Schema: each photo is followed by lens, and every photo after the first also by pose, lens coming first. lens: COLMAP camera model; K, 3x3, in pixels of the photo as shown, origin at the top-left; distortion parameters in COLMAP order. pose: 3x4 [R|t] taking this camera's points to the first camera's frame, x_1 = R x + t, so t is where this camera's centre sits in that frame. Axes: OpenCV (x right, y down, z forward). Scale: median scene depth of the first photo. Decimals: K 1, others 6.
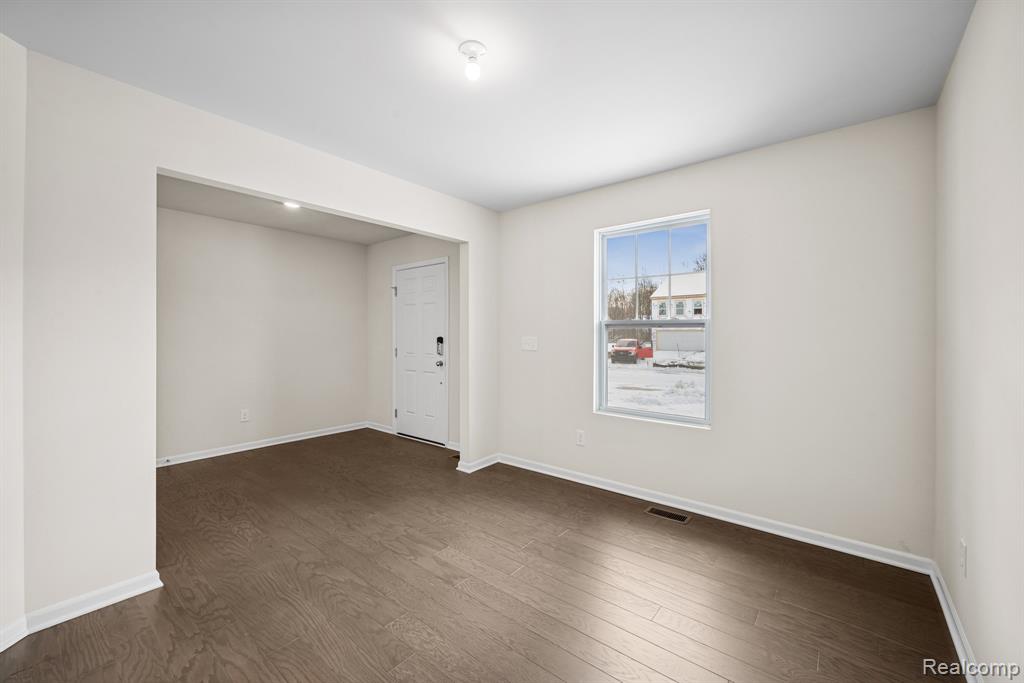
lens RADIAL K [[401.3, 0, 513.1], [0, 401.3, 343.4], [0, 0, 1]] dist [-0.001360, -0.000004]
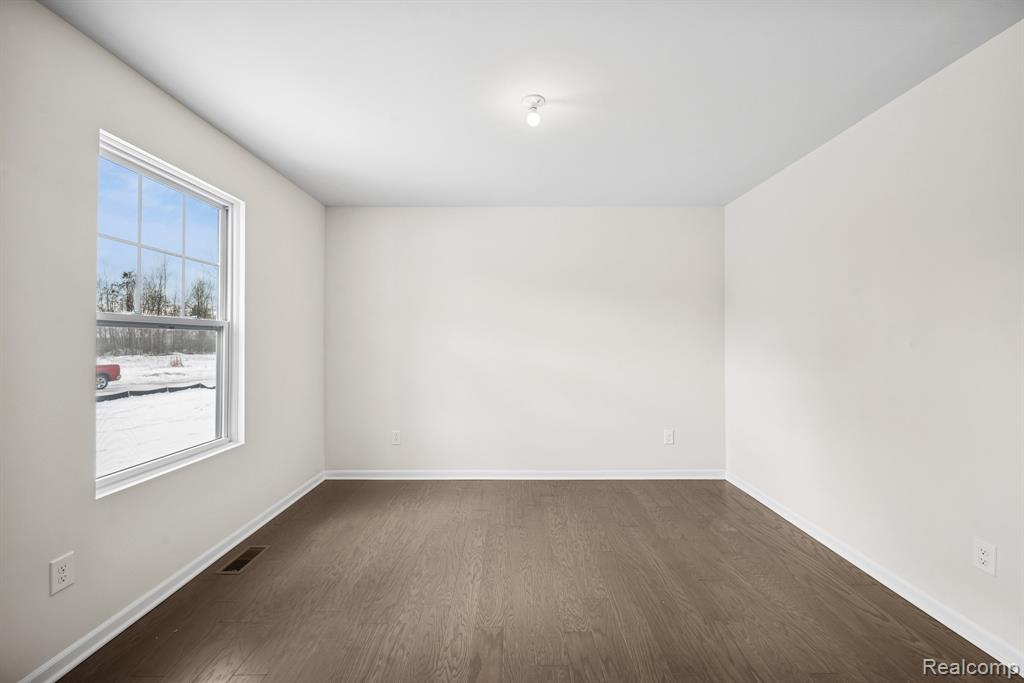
lens RADIAL K [[401.3, 0, 513.1], [0, 401.3, 343.4], [0, 0, 1]] dist [-0.001360, -0.000004]
pose [[-0.635953, 0.003765, 0.771718, -0.741998], [0.017559, 0.999800, 0.009593, -0.016031], [-0.771528, 0.019651, -0.635892, 1.355637]]
